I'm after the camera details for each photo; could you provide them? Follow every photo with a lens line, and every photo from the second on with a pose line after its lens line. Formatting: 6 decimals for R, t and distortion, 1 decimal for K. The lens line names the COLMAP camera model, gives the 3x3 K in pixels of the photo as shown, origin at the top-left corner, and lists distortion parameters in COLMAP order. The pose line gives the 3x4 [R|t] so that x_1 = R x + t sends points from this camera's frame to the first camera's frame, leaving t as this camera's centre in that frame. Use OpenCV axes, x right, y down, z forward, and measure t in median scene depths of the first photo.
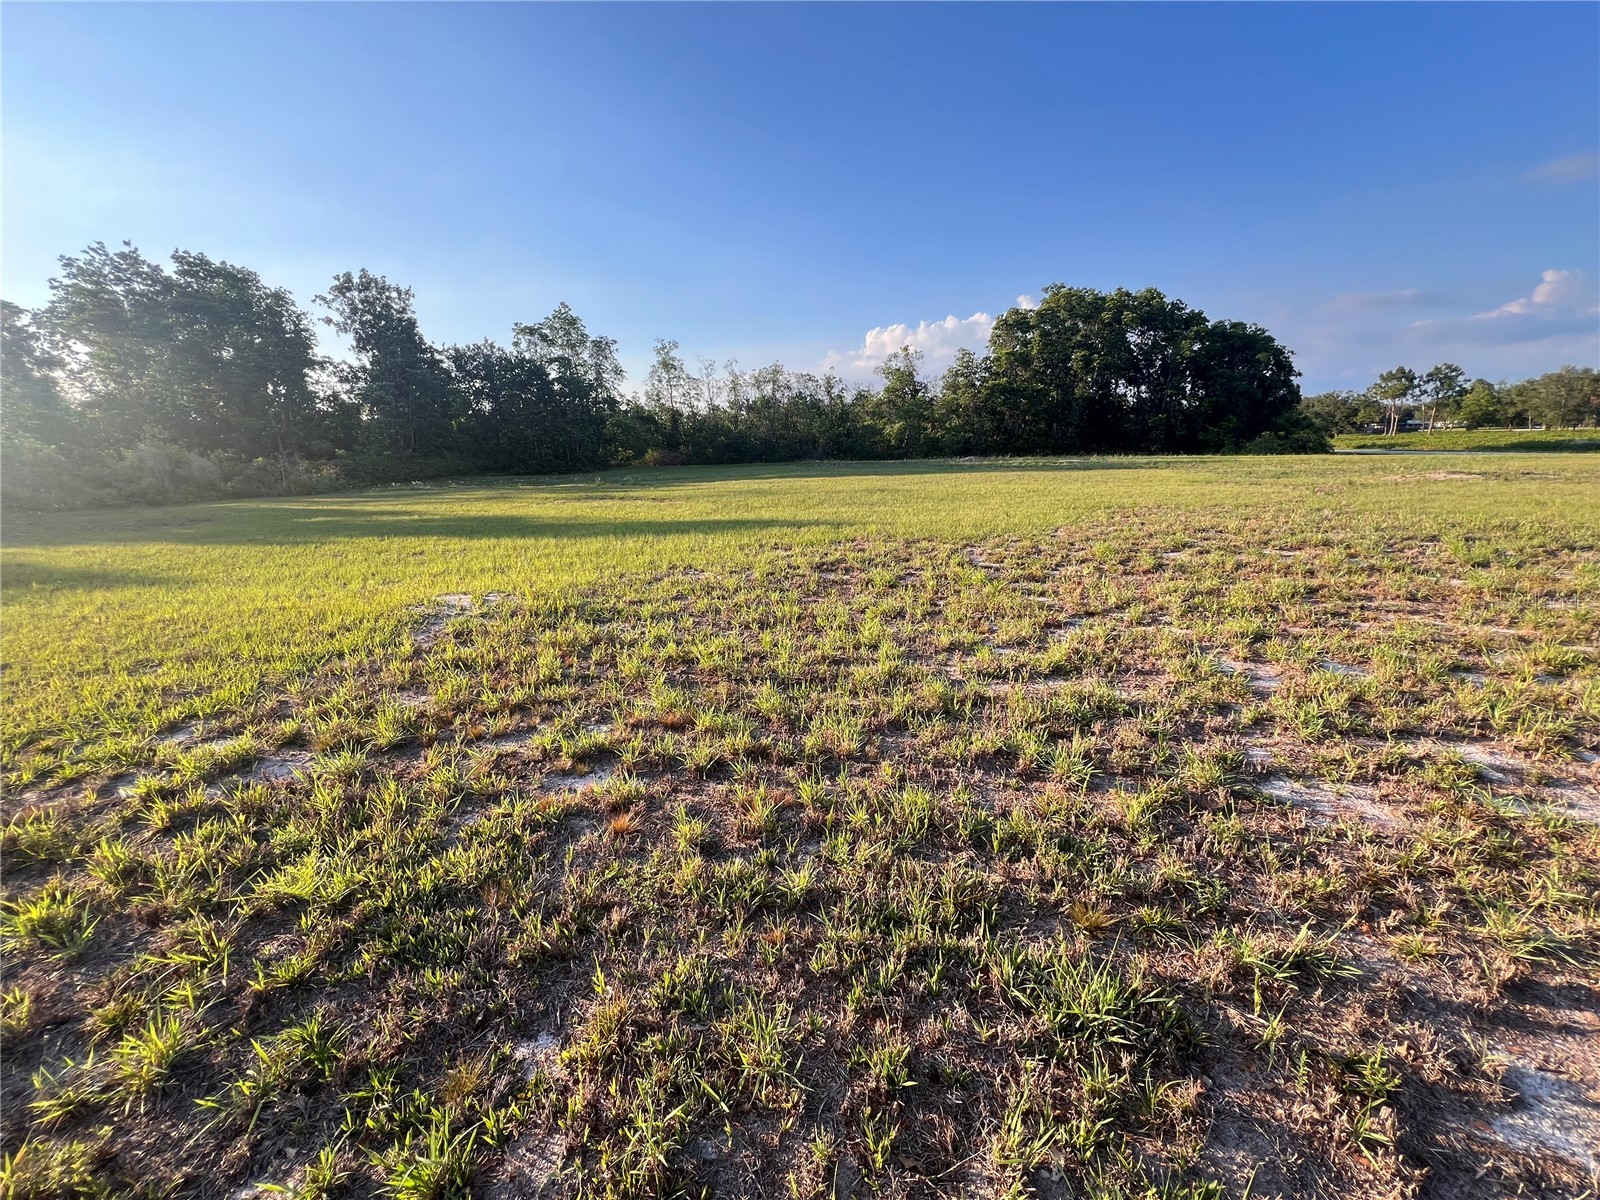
lens RADIAL K [[636.6, 0, 793.8], [0, 636.6, 606.5], [0, 0, 1]] dist [0.000168, 0.000278]
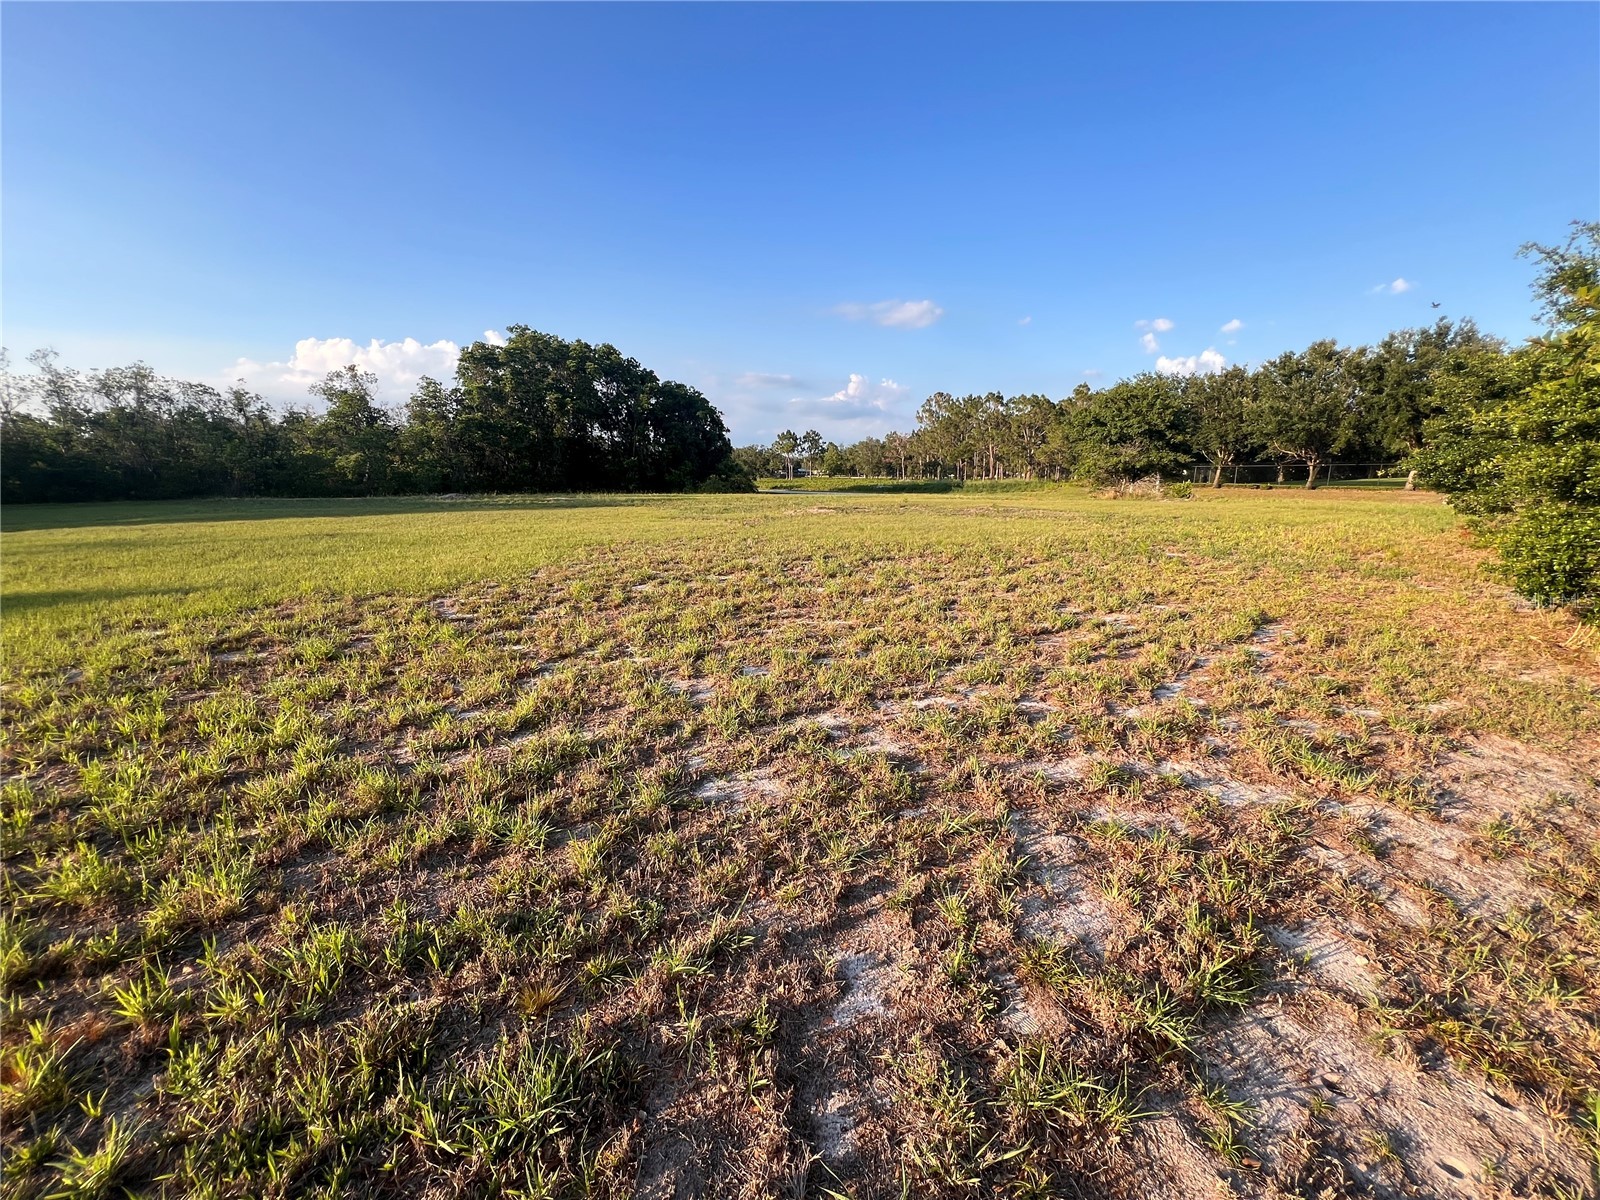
lens RADIAL K [[636.6, 0, 793.8], [0, 636.6, 606.5], [0, 0, 1]] dist [0.000168, 0.000278]
pose [[0.743379, -0.112203, 0.659392, 0.093824], [0.146470, 0.989210, 0.003200, -0.019855], [-0.652637, 0.094202, 0.751792, -0.011903]]
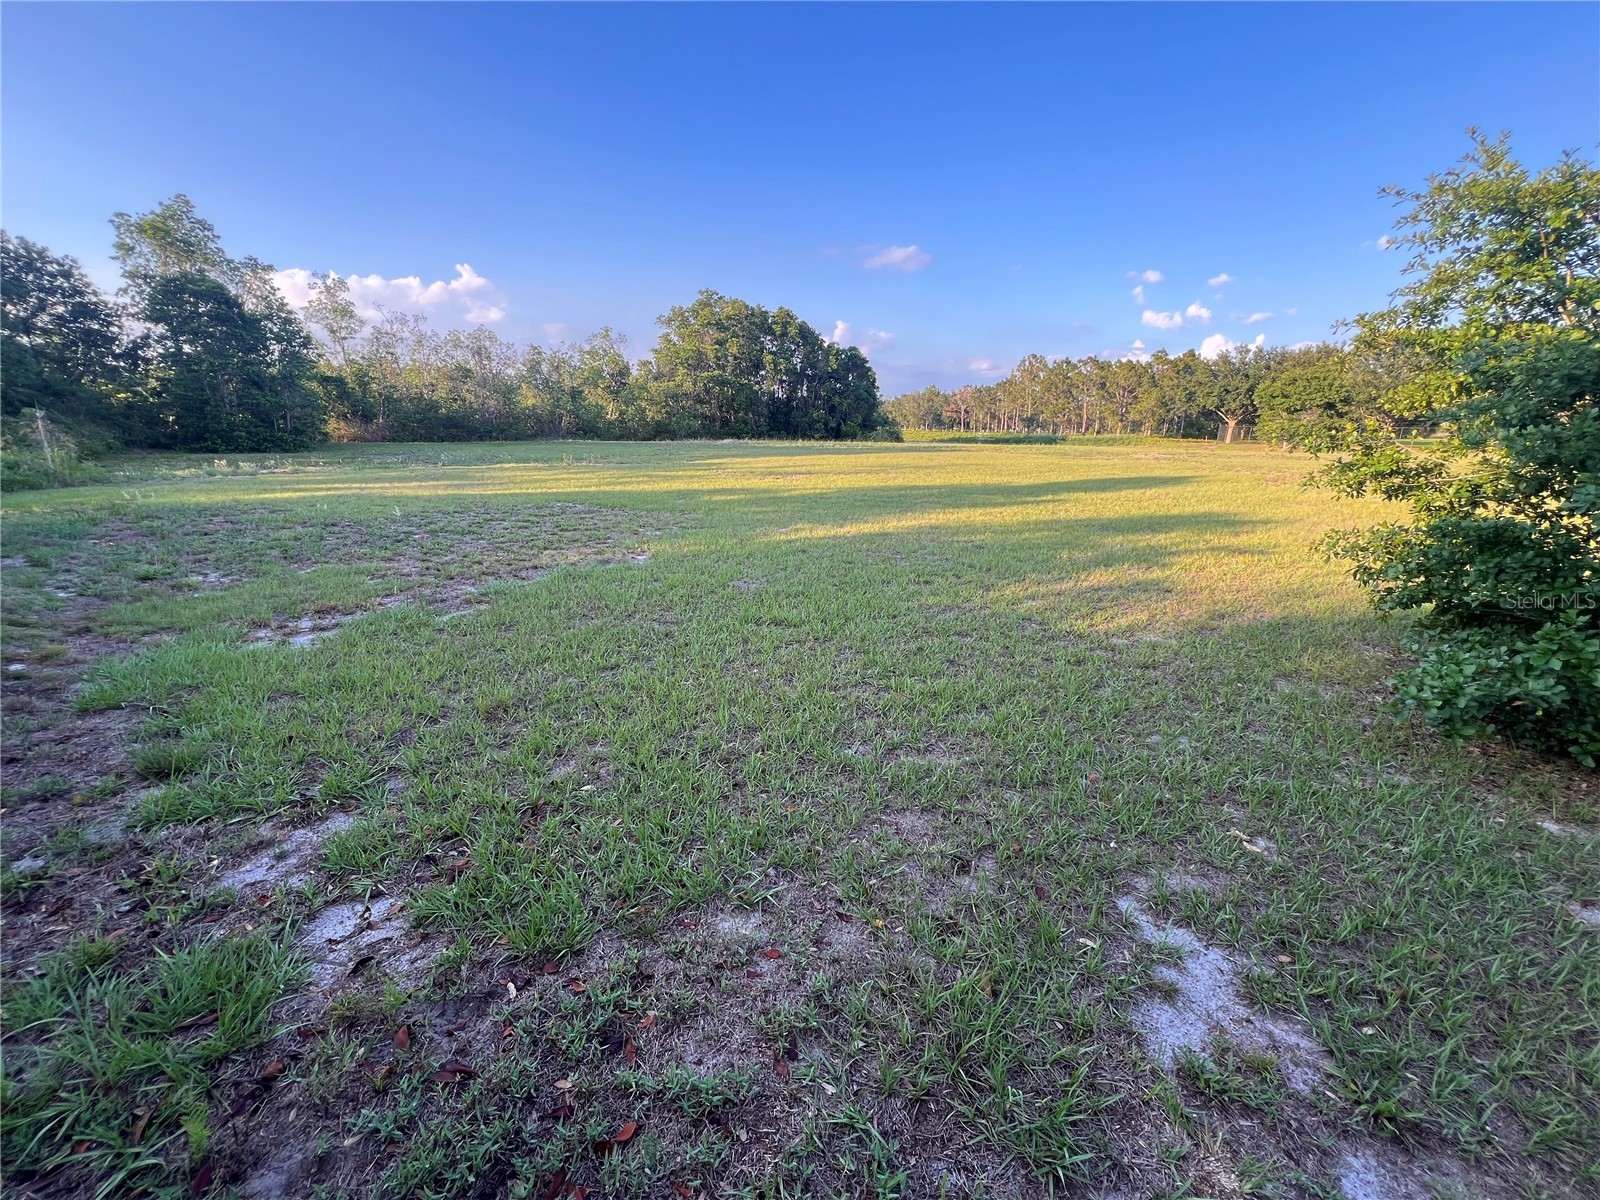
lens RADIAL K [[636.6, 0, 793.8], [0, 636.6, 606.5], [0, 0, 1]] dist [0.000168, 0.000278]
pose [[0.719847, -0.155931, 0.676391, -2.085170], [0.135799, 0.987248, 0.083070, -0.082832], [-0.680719, 0.032056, 0.731843, 0.416458]]
